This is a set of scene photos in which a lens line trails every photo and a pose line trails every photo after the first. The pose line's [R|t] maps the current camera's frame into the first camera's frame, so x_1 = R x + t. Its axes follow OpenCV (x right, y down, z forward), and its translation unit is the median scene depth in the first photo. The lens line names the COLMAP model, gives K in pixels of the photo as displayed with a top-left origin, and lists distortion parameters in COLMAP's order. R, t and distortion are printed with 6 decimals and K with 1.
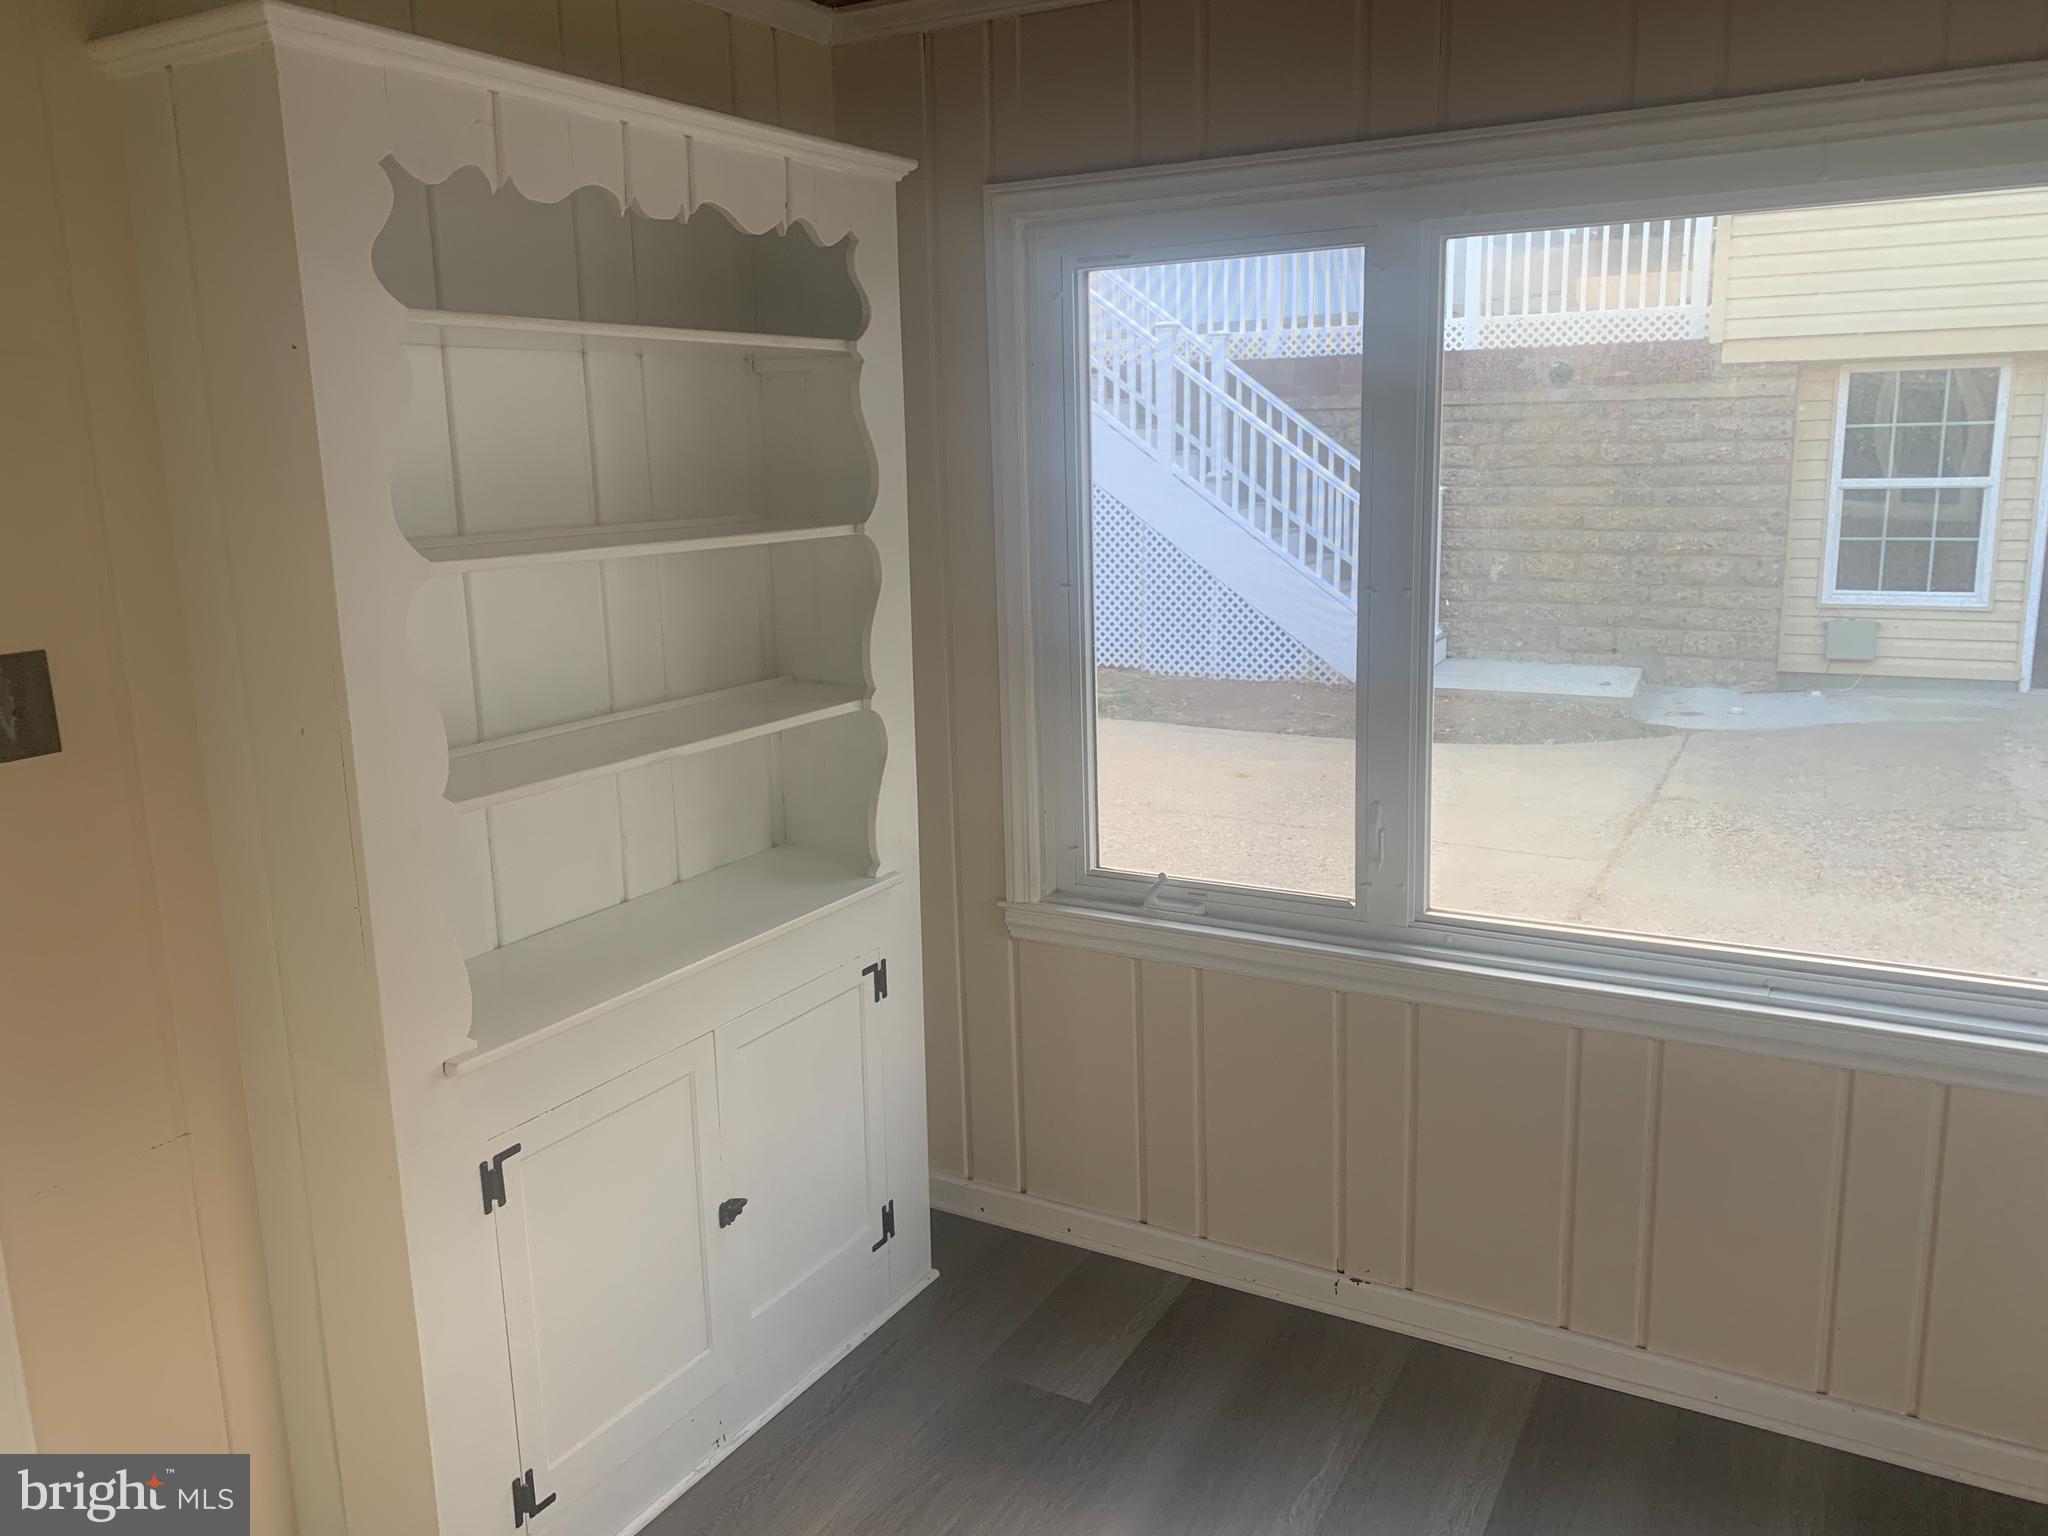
lens RADIAL K [[1557.4, 0, 1024.0], [0, 1557.4, 768.0], [0, 0, 1]] dist [0.093568, -0.196650]
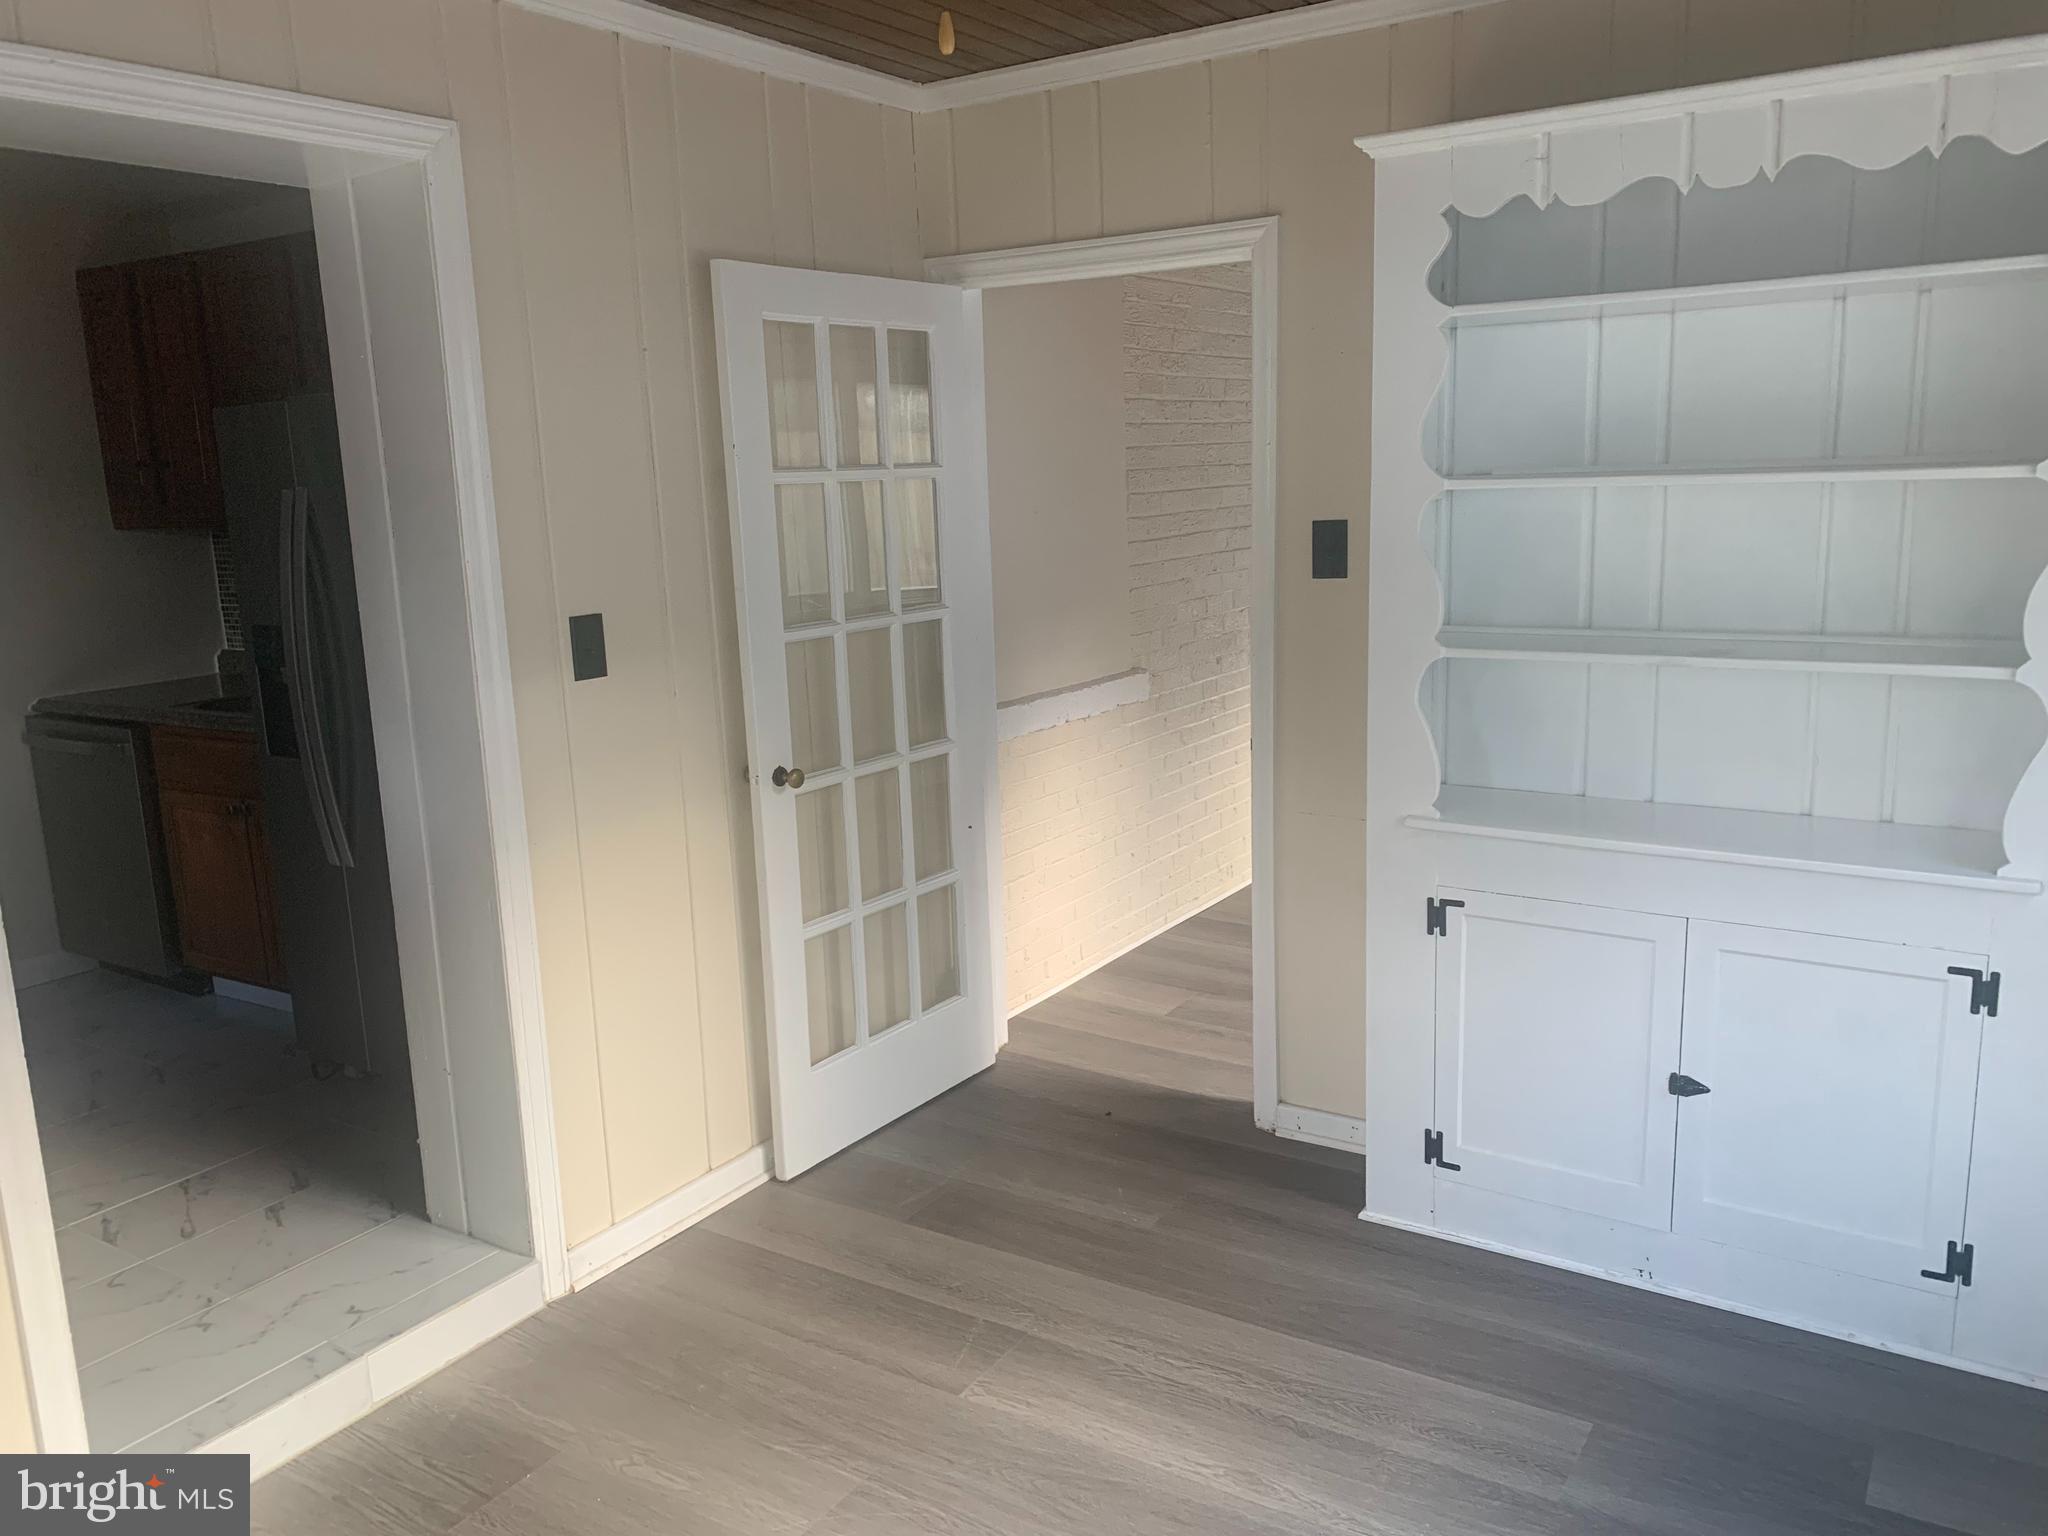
lens RADIAL K [[1557.4, 0, 1024.0], [0, 1557.4, 768.0], [0, 0, 1]] dist [0.093568, -0.196650]
pose [[-0.077072, 0.218774, -0.972727, 0.980973], [-0.163063, 0.959726, 0.228771, -0.123247], [0.983601, 0.176248, -0.038294, 0.612166]]
